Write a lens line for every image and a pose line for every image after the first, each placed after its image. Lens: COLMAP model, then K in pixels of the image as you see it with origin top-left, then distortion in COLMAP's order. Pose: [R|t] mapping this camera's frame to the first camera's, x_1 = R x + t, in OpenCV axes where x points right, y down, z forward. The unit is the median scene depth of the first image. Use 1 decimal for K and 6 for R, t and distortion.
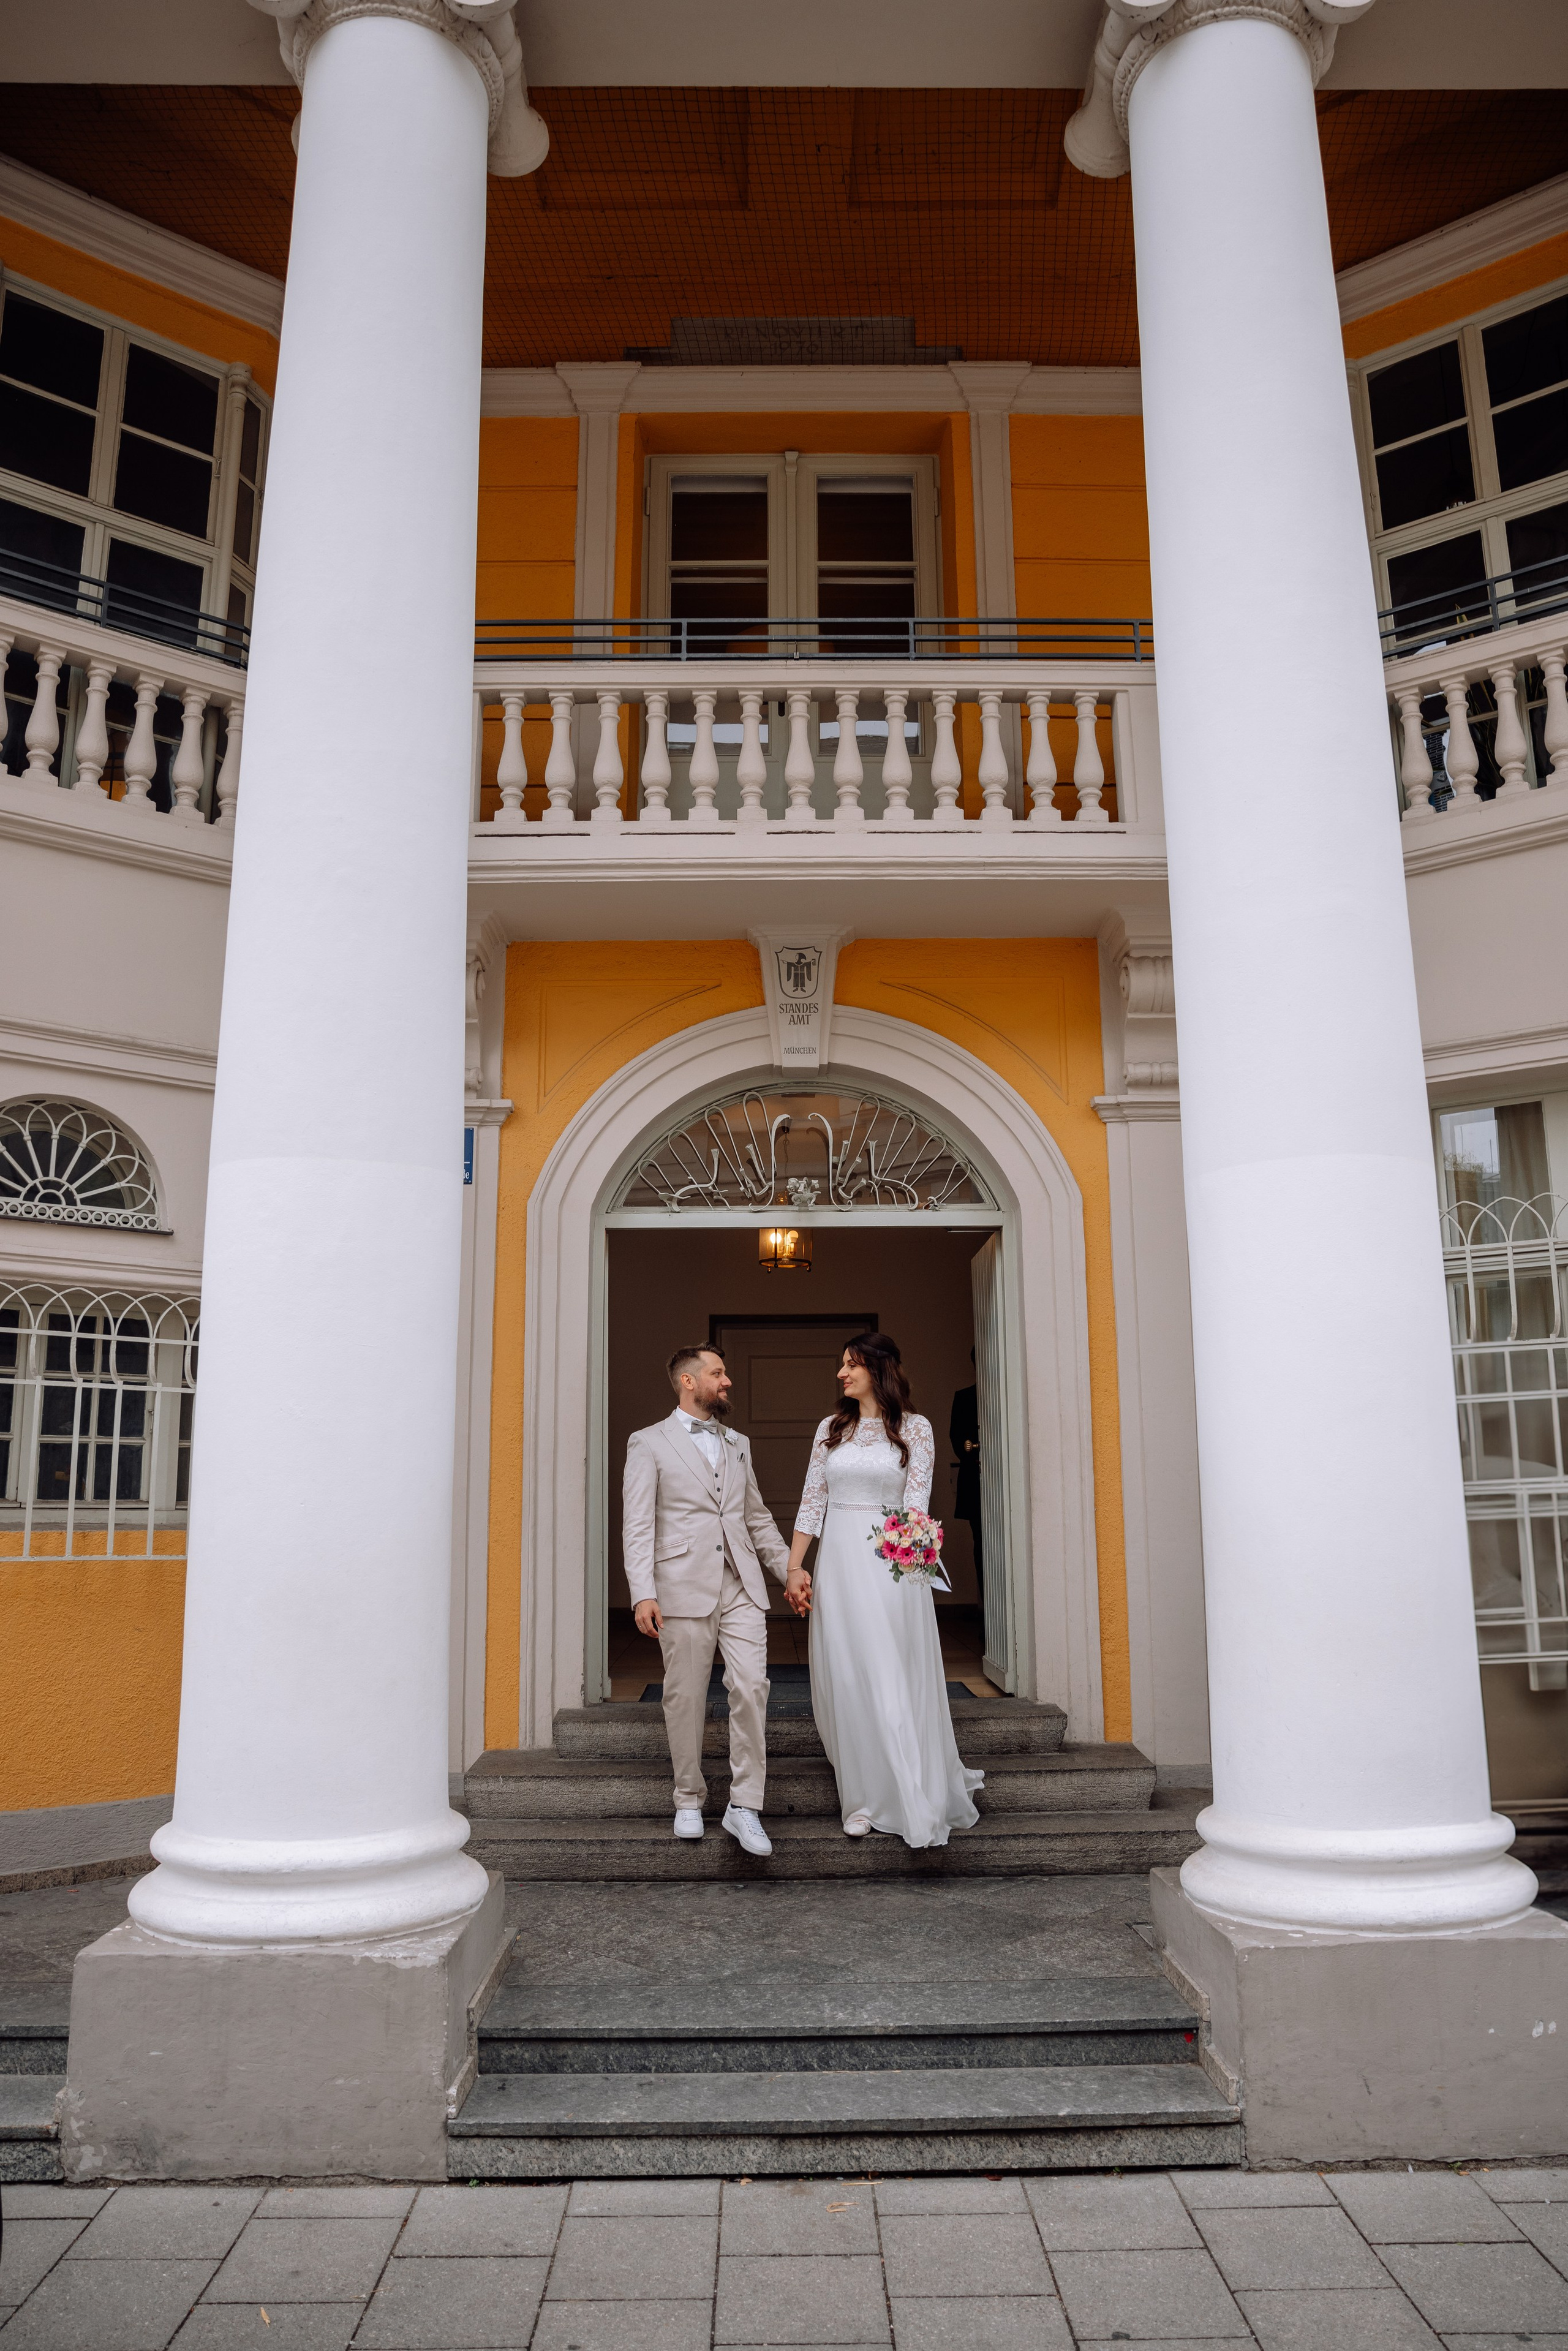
lens RADIAL K [[1665.8, 0, 791.0], [0, 1665.8, 1183.9], [0, 0, 1]] dist [-0.116238, 0.108466]
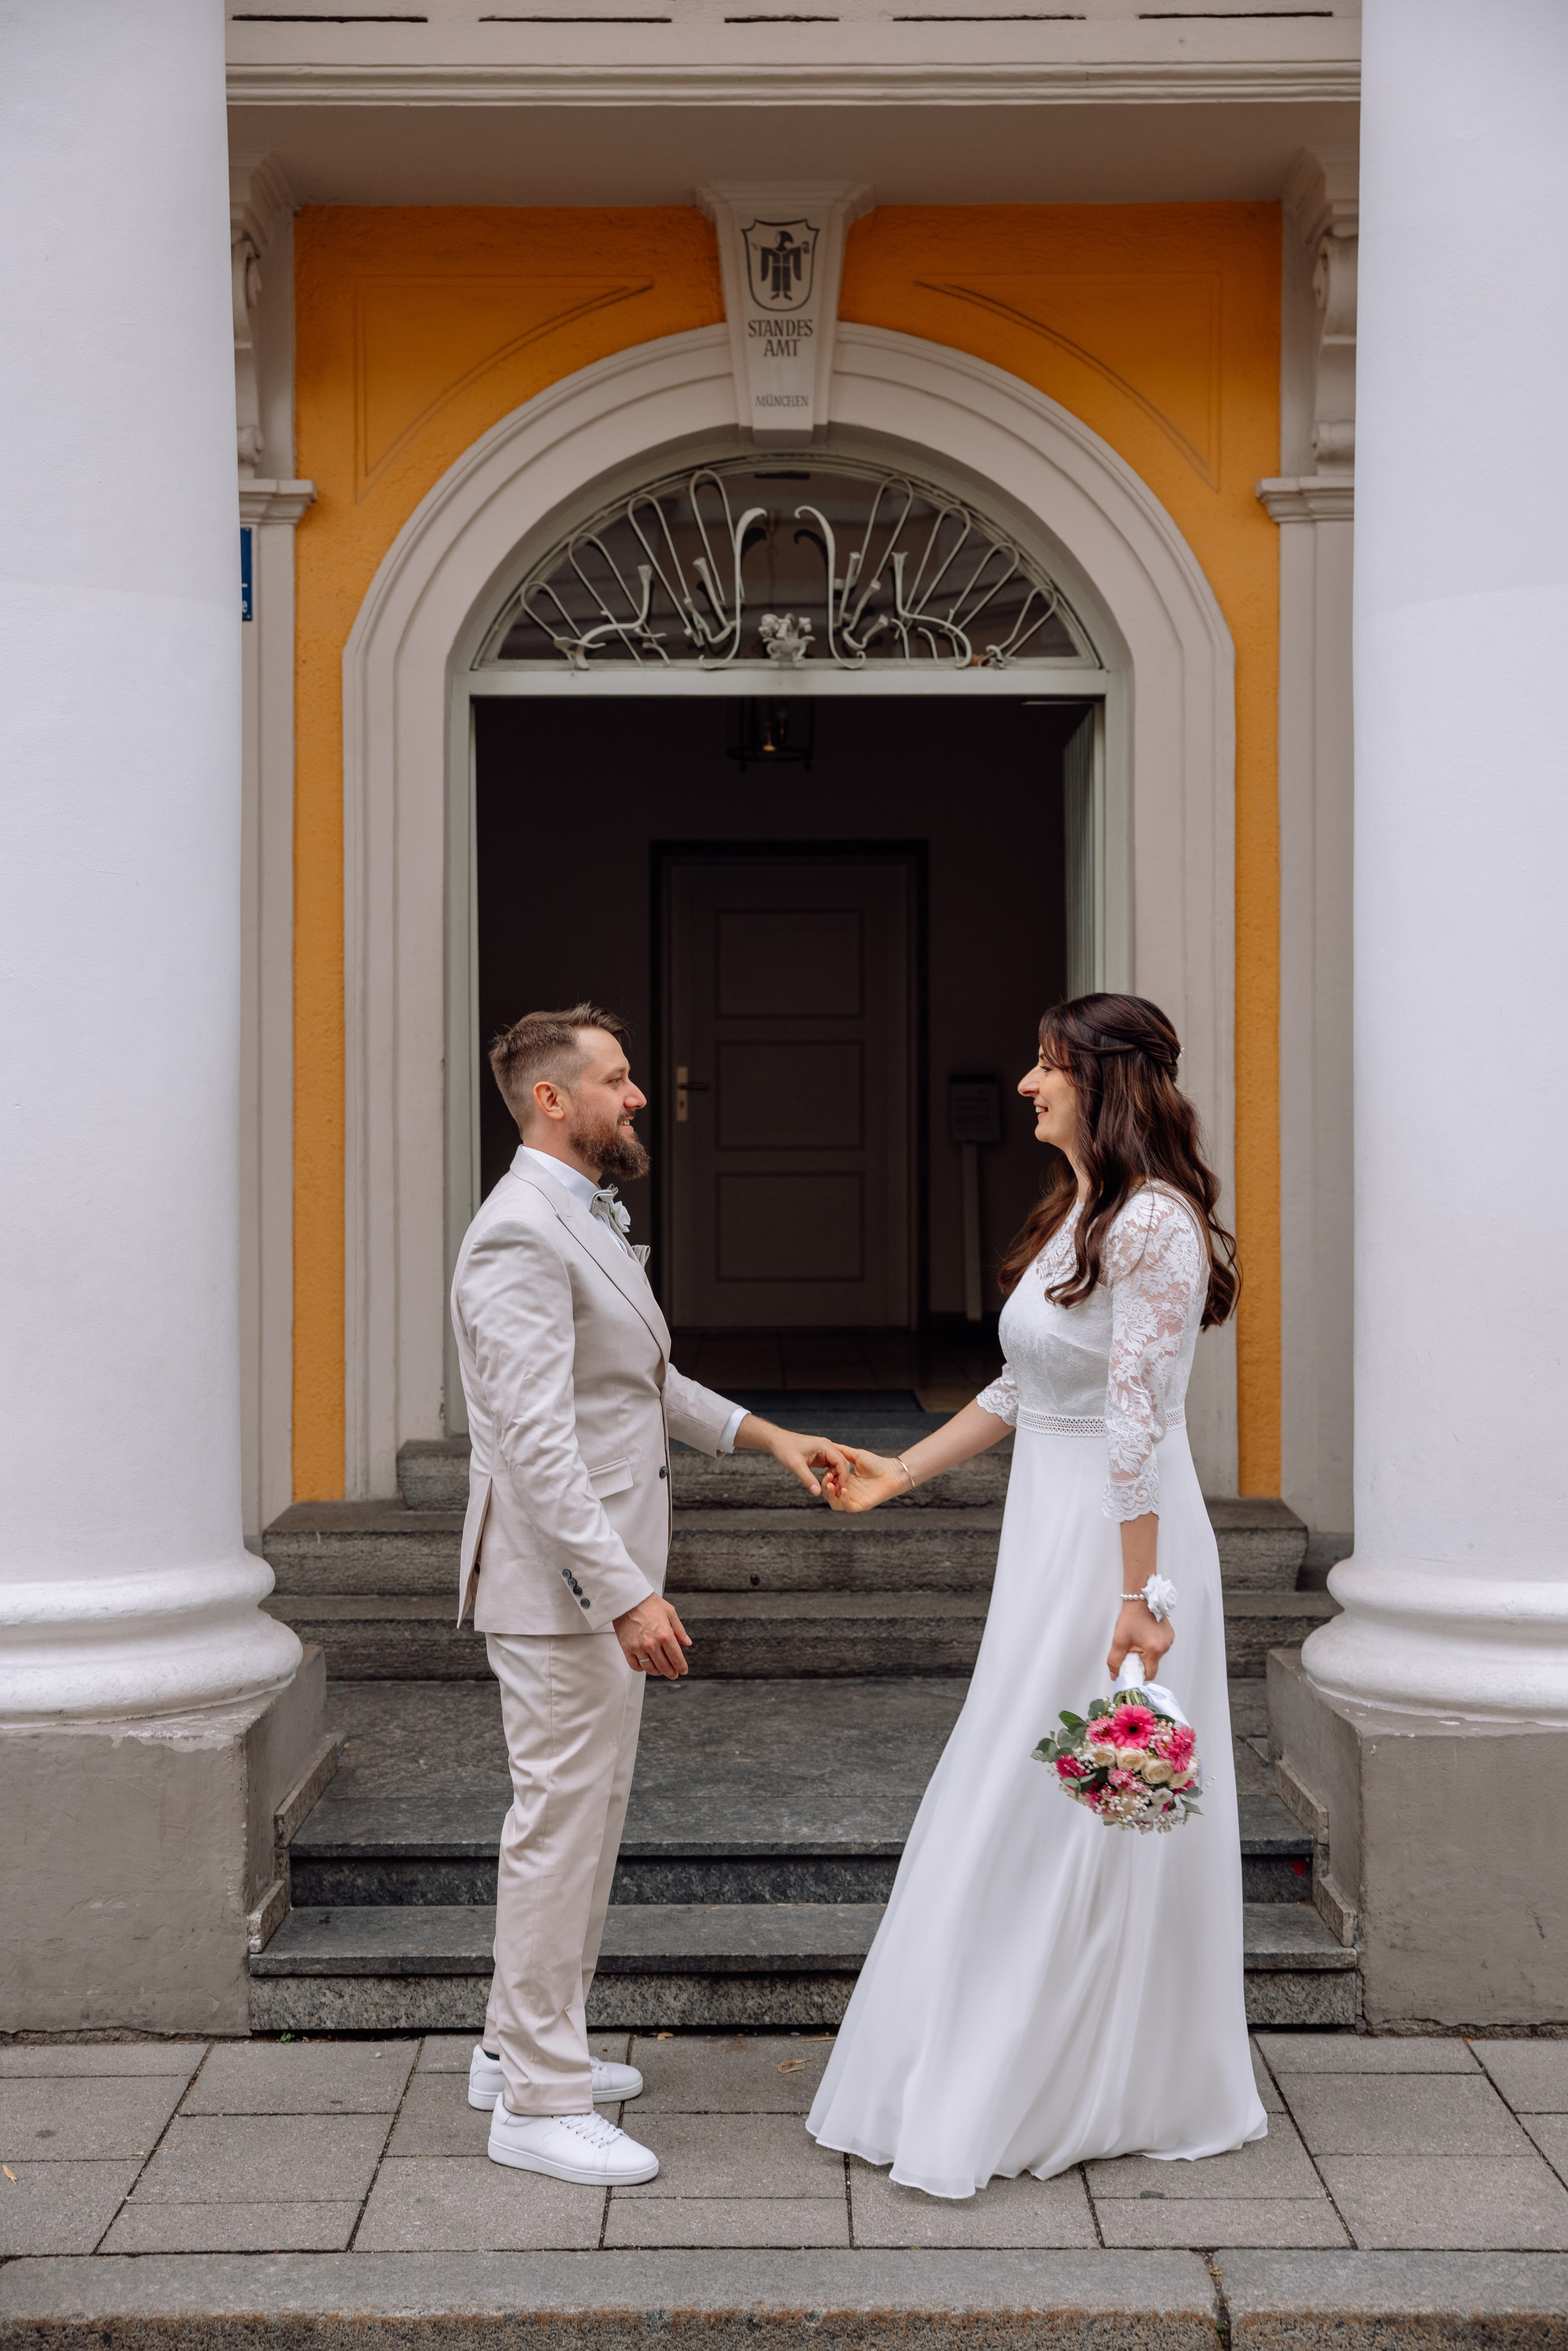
lens RADIAL K [[2952.0, 0, 791.7], [0, 2952.0, 1177.9], [0, 0, 1]] dist [0.074529, 0.109391]
pose [[0.999937, 0.006552, -0.009150, 0.024821], [-0.004706, 0.981979, 0.188929, -0.007083], [0.010223, -0.188874, 0.981948, -0.149141]]
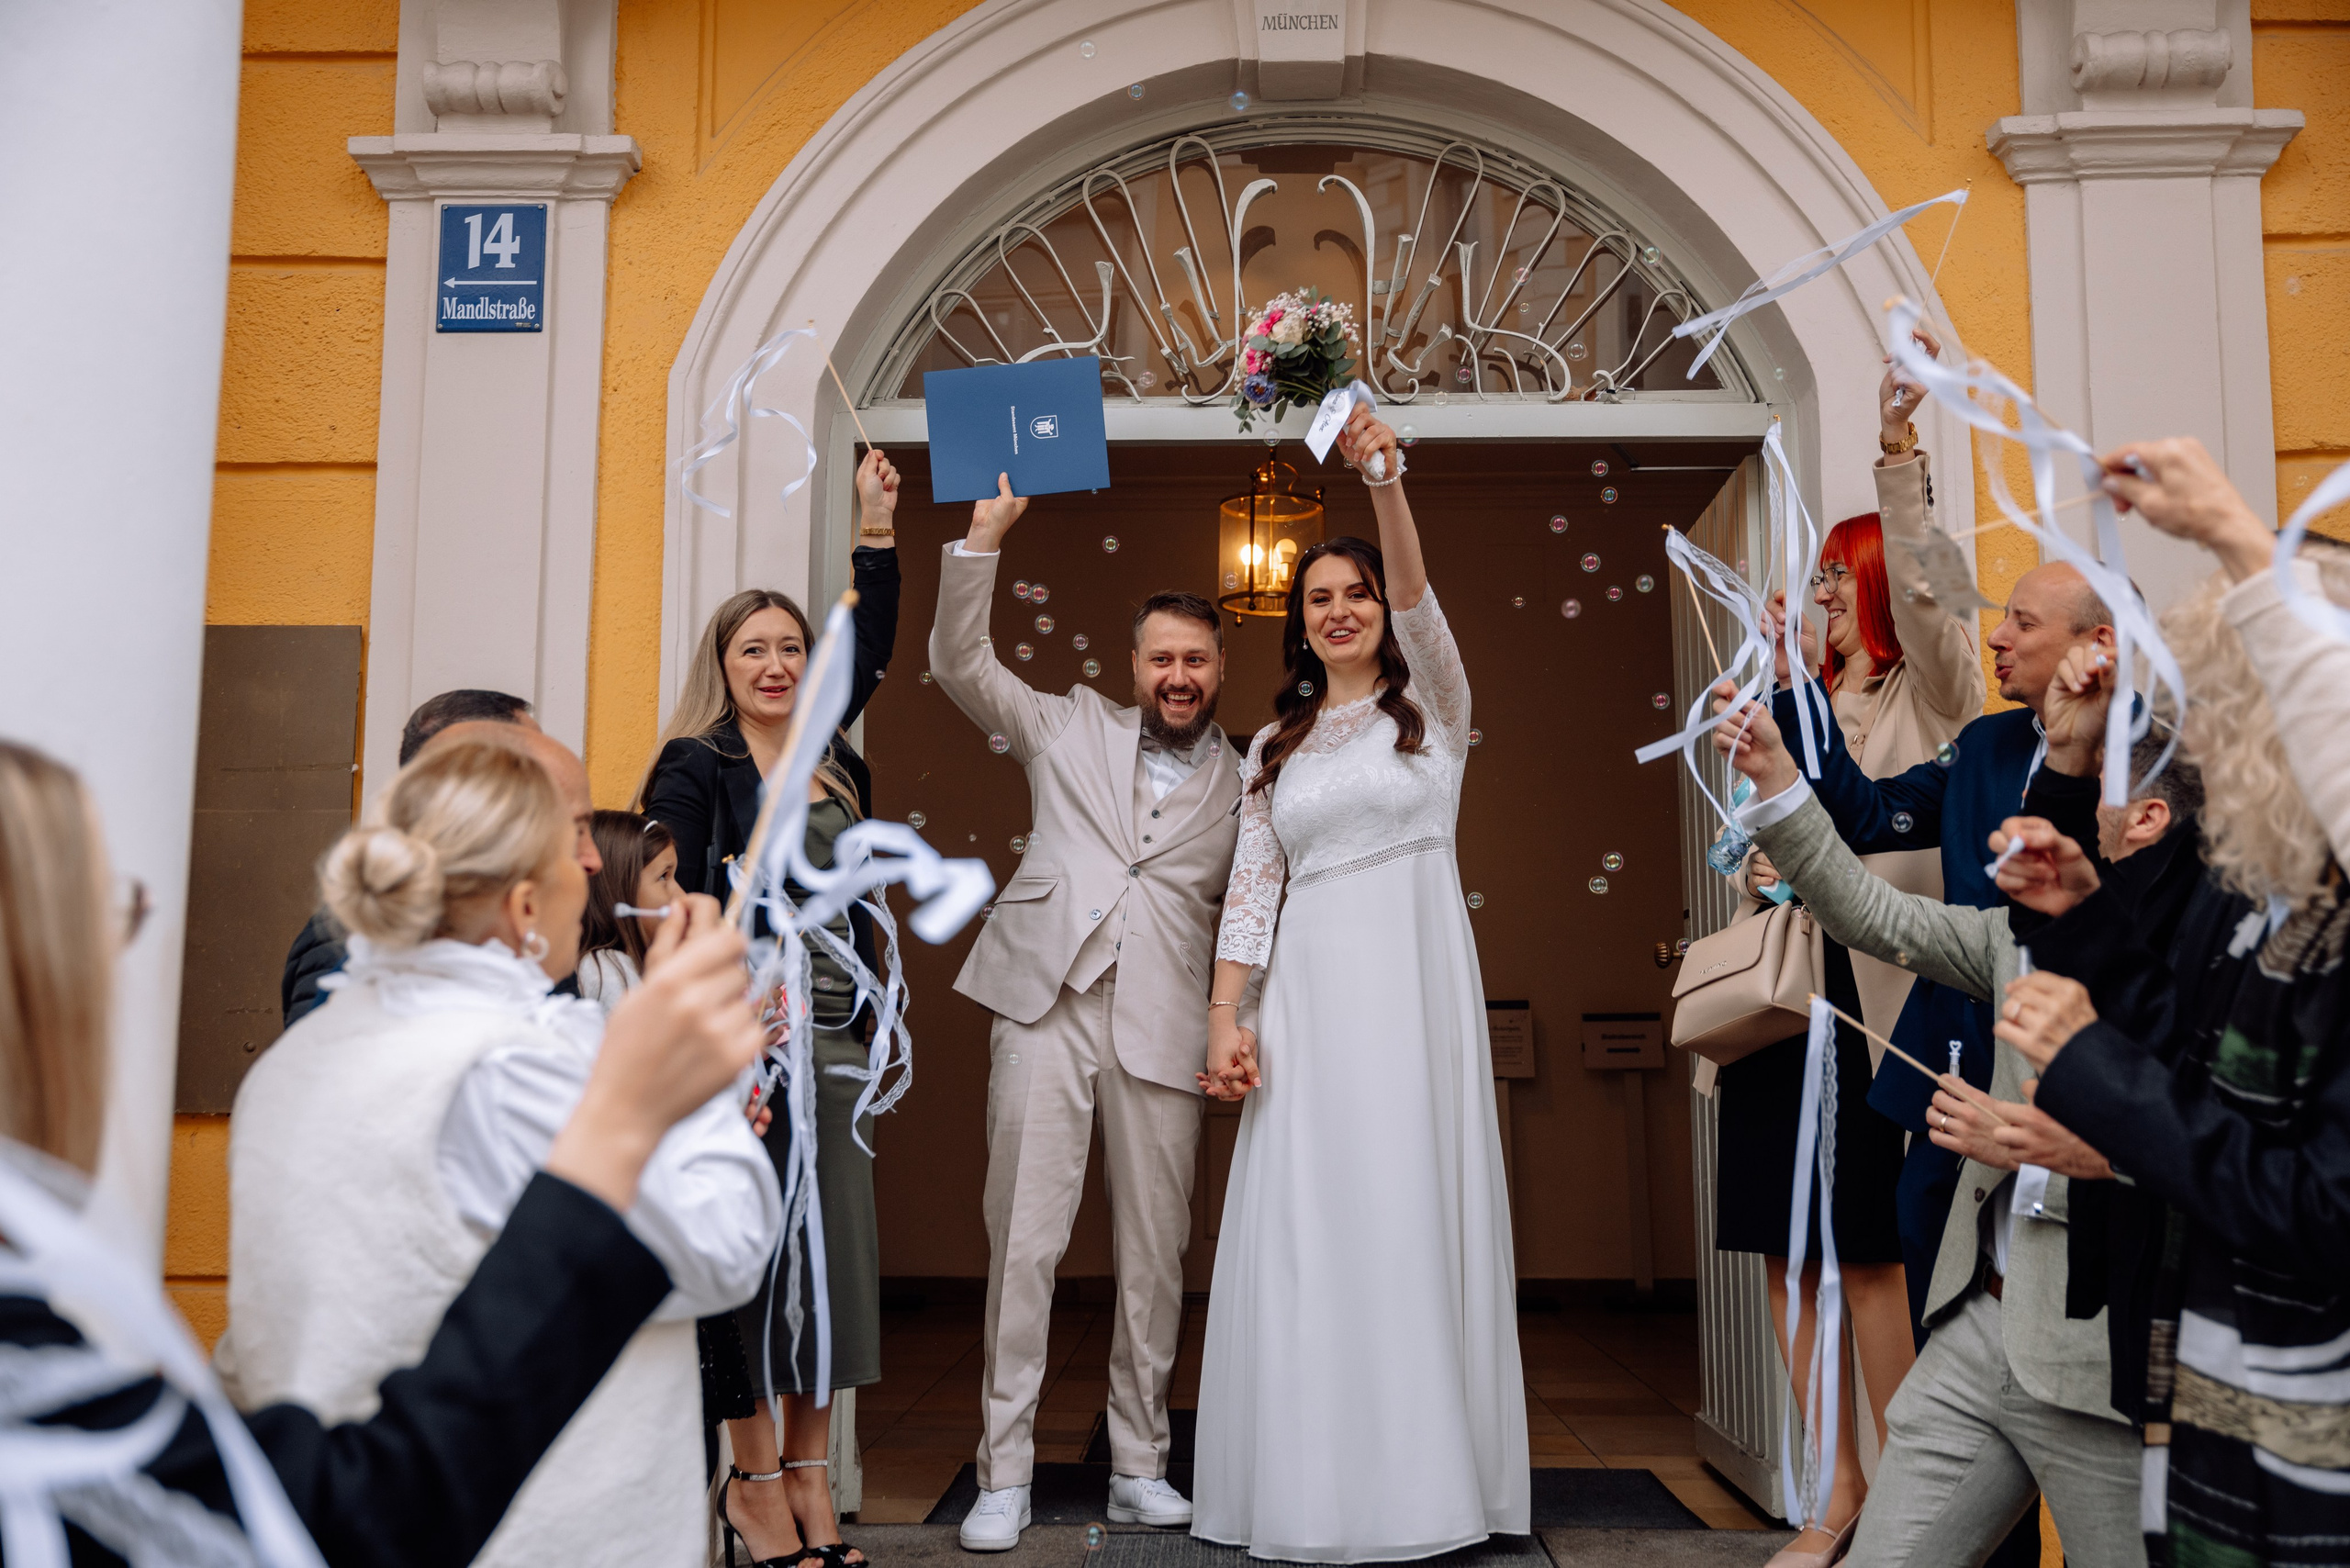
lens RADIAL K [[2414.5, 0, 1175.0], [0, 2414.5, 784.0], [0, 0, 1]] dist [-0.008203, 0.085934]
pose [[0.998775, 0.003564, -0.049344, 0.005477], [-0.000642, 0.998251, 0.059114, 0.094444], [0.049468, -0.059010, 0.997031, 0.435634]]
